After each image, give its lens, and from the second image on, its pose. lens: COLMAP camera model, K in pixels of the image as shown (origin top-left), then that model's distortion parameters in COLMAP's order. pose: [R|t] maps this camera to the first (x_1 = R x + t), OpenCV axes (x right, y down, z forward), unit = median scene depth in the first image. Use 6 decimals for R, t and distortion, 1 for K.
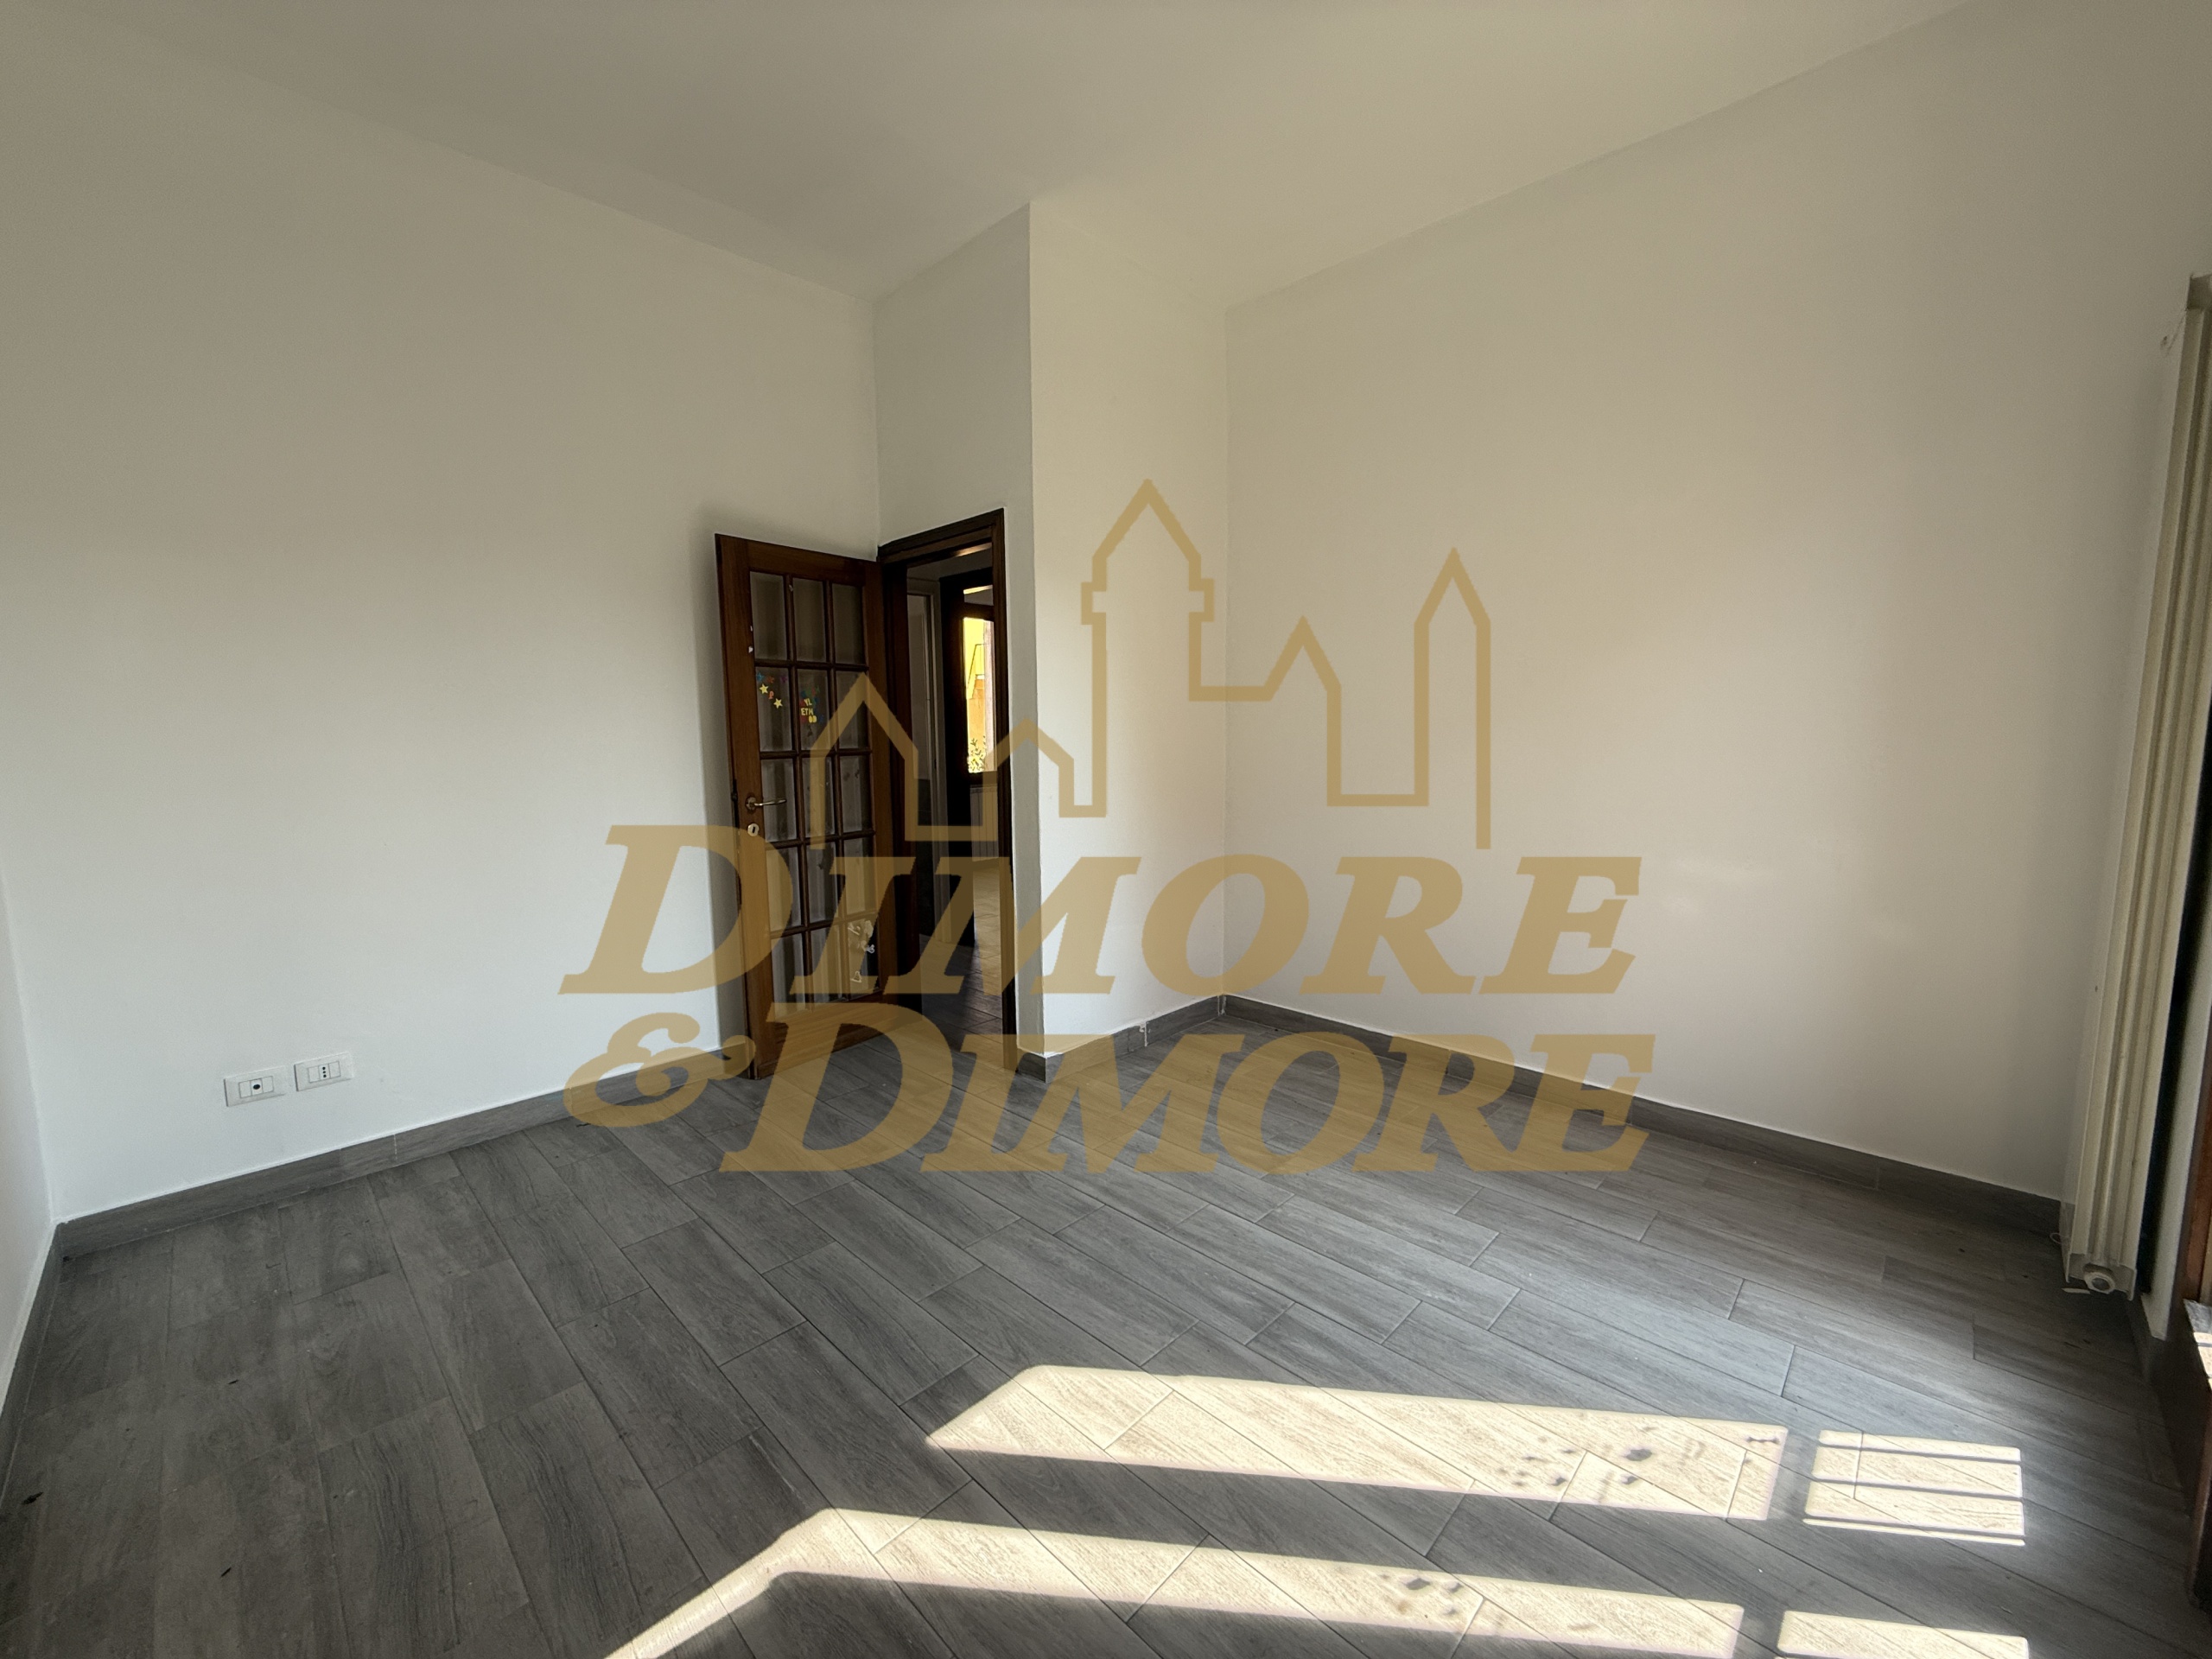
lens RADIAL K [[881.1, 0, 1106.0], [0, 881.1, 829.5], [0, 0, 1]] dist [-0.002753, -0.000287]
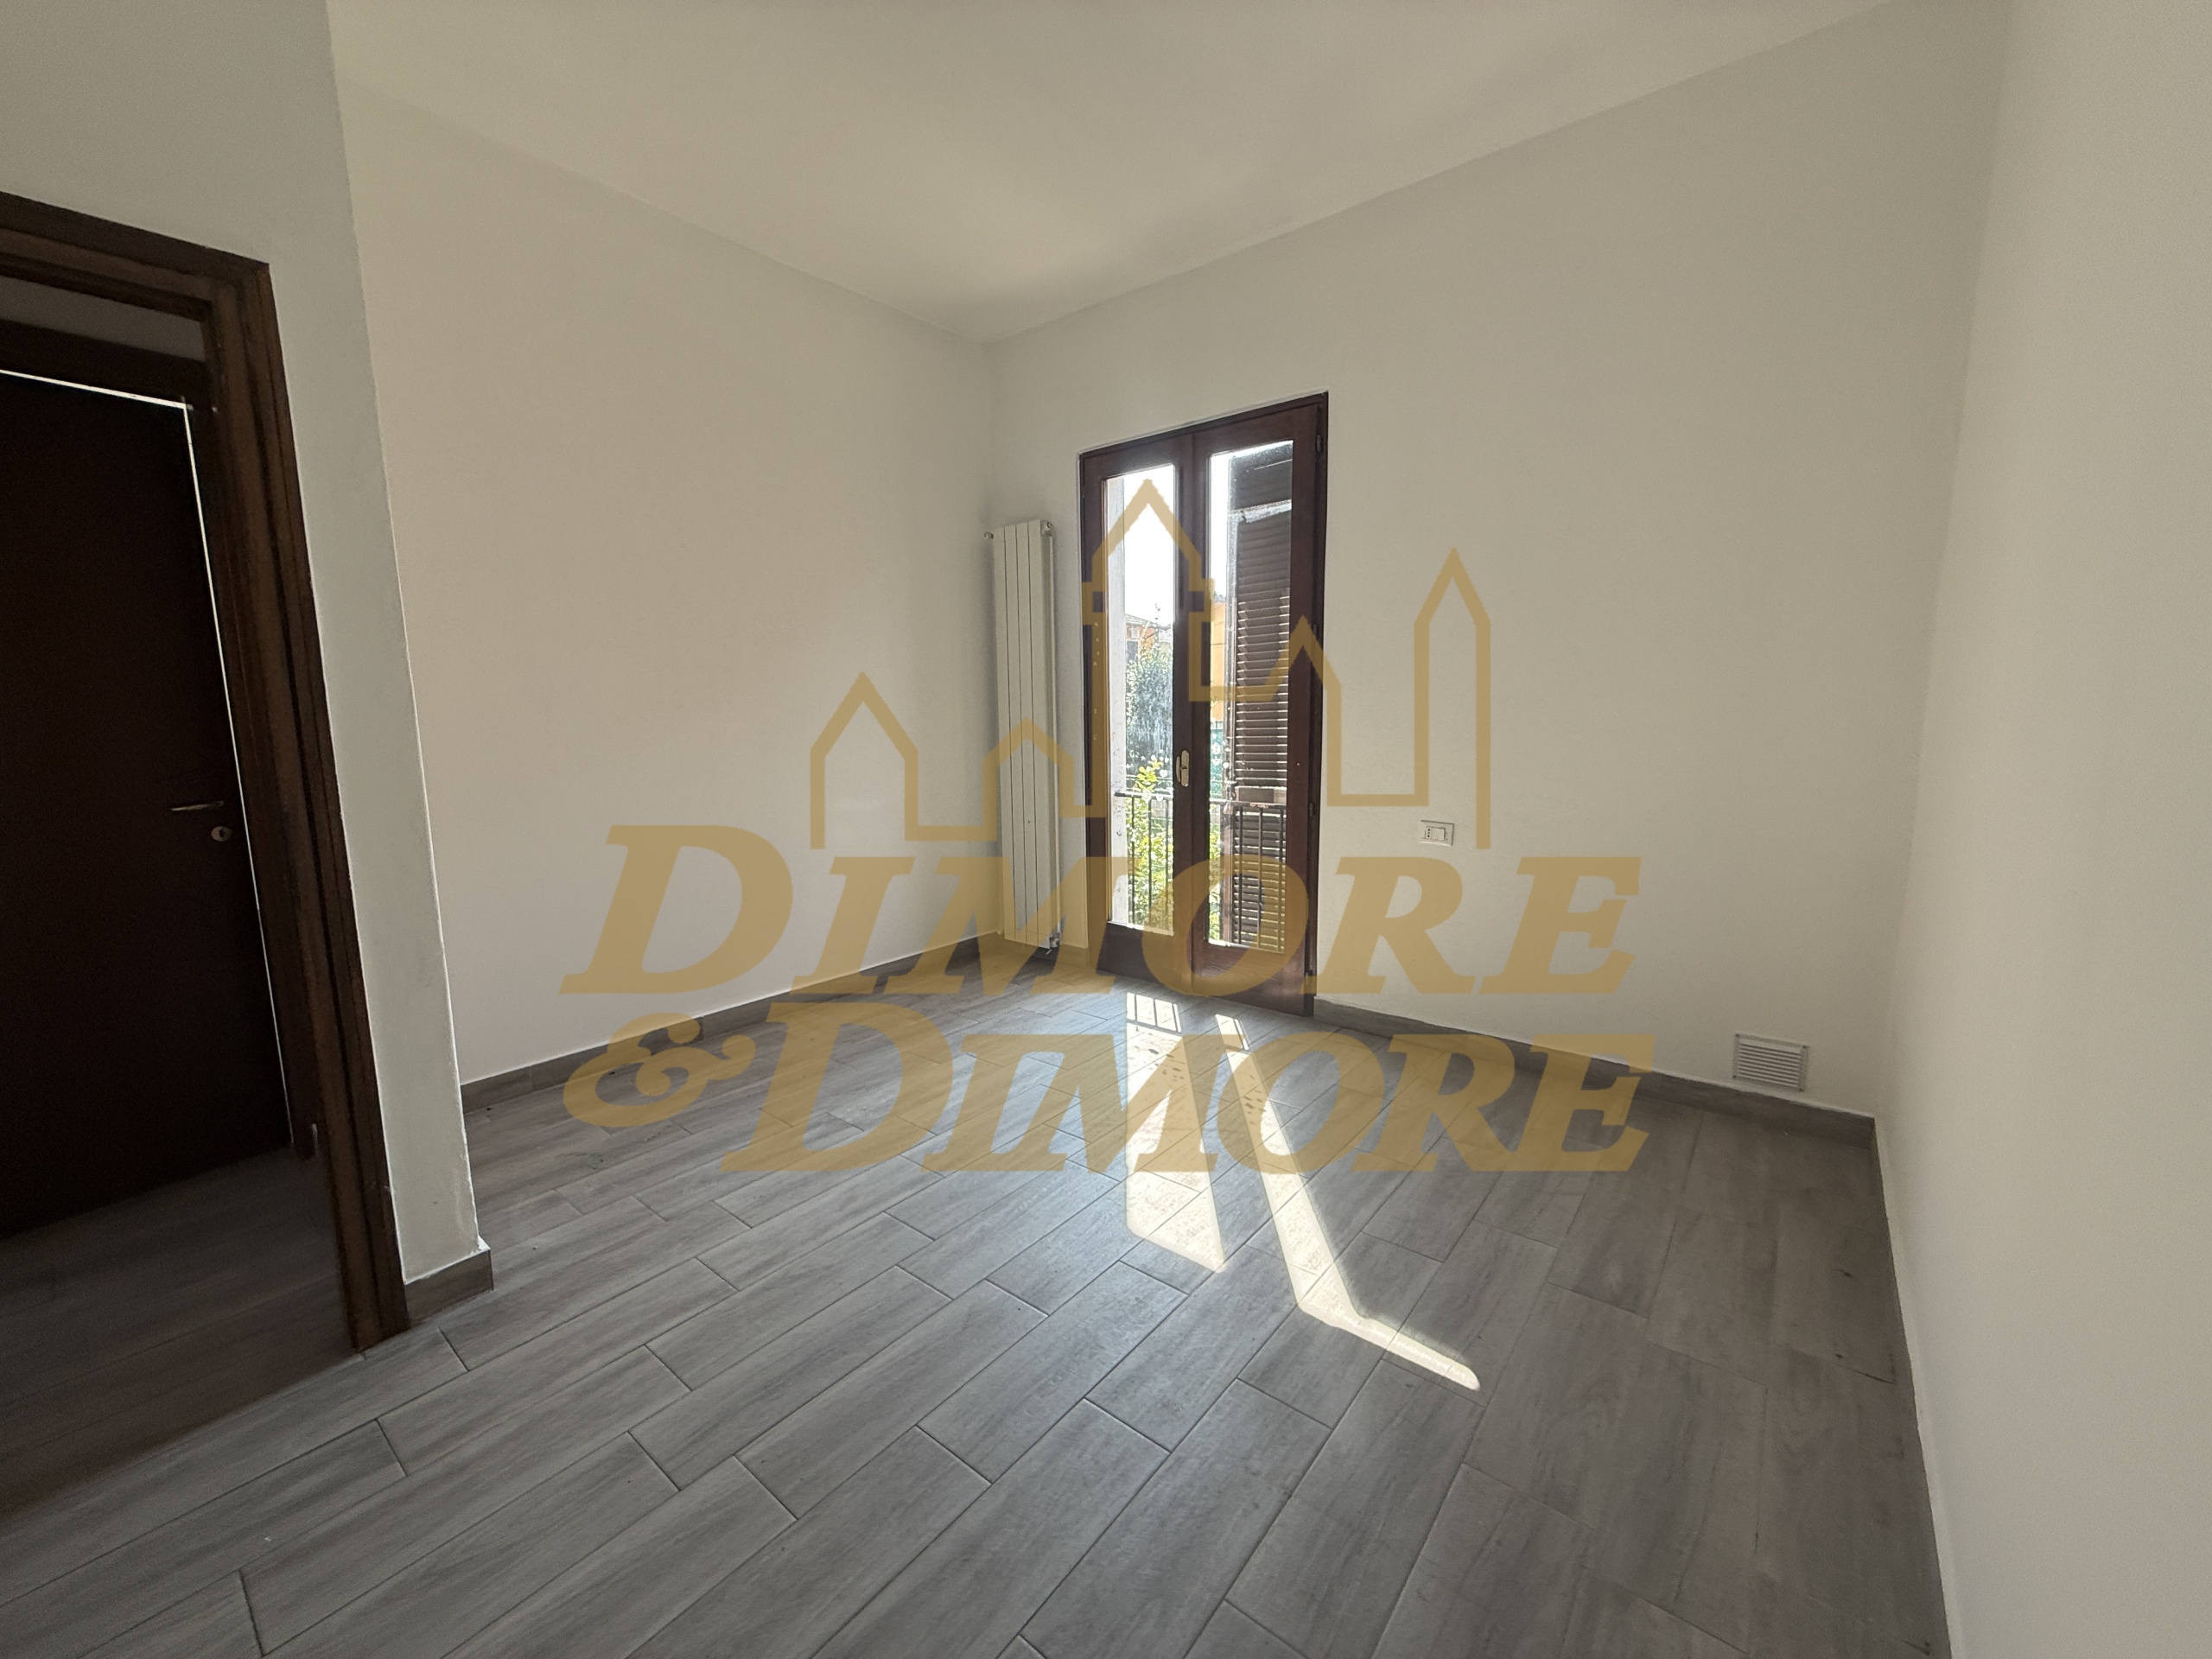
lens RADIAL K [[881.1, 0, 1106.0], [0, 881.1, 829.5], [0, 0, 1]] dist [-0.002753, -0.000287]
pose [[-0.097017, -0.131993, 0.986492, -1.338392], [0.127484, 0.981355, 0.143843, -0.113298], [-0.987084, 0.139718, -0.078381, 1.180075]]
